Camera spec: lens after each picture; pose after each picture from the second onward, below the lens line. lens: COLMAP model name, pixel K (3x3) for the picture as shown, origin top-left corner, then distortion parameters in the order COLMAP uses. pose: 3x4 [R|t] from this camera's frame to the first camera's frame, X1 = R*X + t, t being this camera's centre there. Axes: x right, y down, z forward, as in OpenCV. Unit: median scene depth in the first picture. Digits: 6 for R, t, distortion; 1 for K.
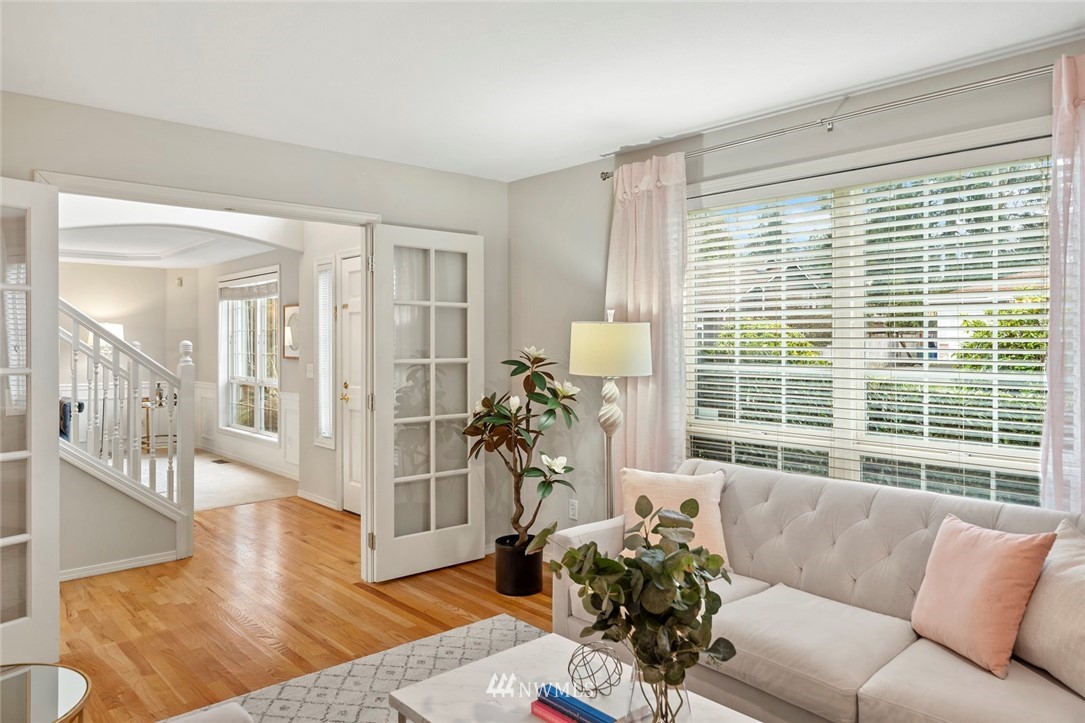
lens RADIAL K [[735.8, 0, 540.6], [0, 735.8, 354.3], [0, 0, 1]] dist [-0.000448, 0.000562]
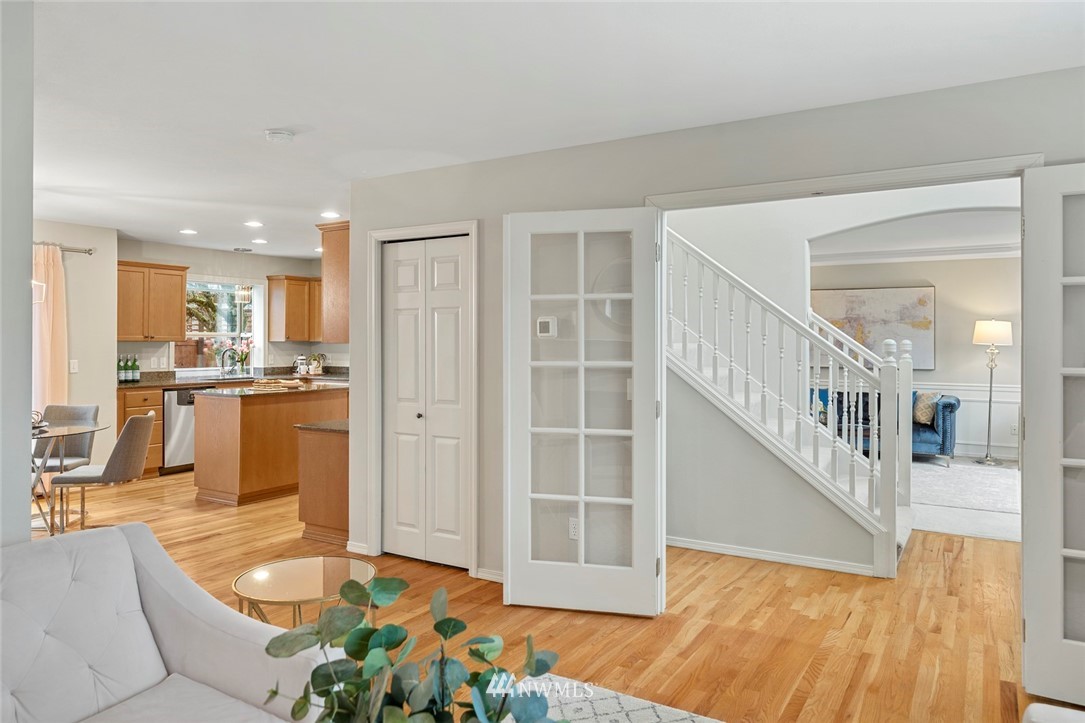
lens RADIAL K [[735.8, 0, 538.8], [0, 735.8, 339.7], [0, 0, 1]] dist [-0.000448, 0.000562]
pose [[0.279760, -0.002124, -0.960068, 0.343601], [-0.017838, 0.999813, -0.007410, -0.004350], [0.959904, 0.019198, 0.279670, 0.414970]]
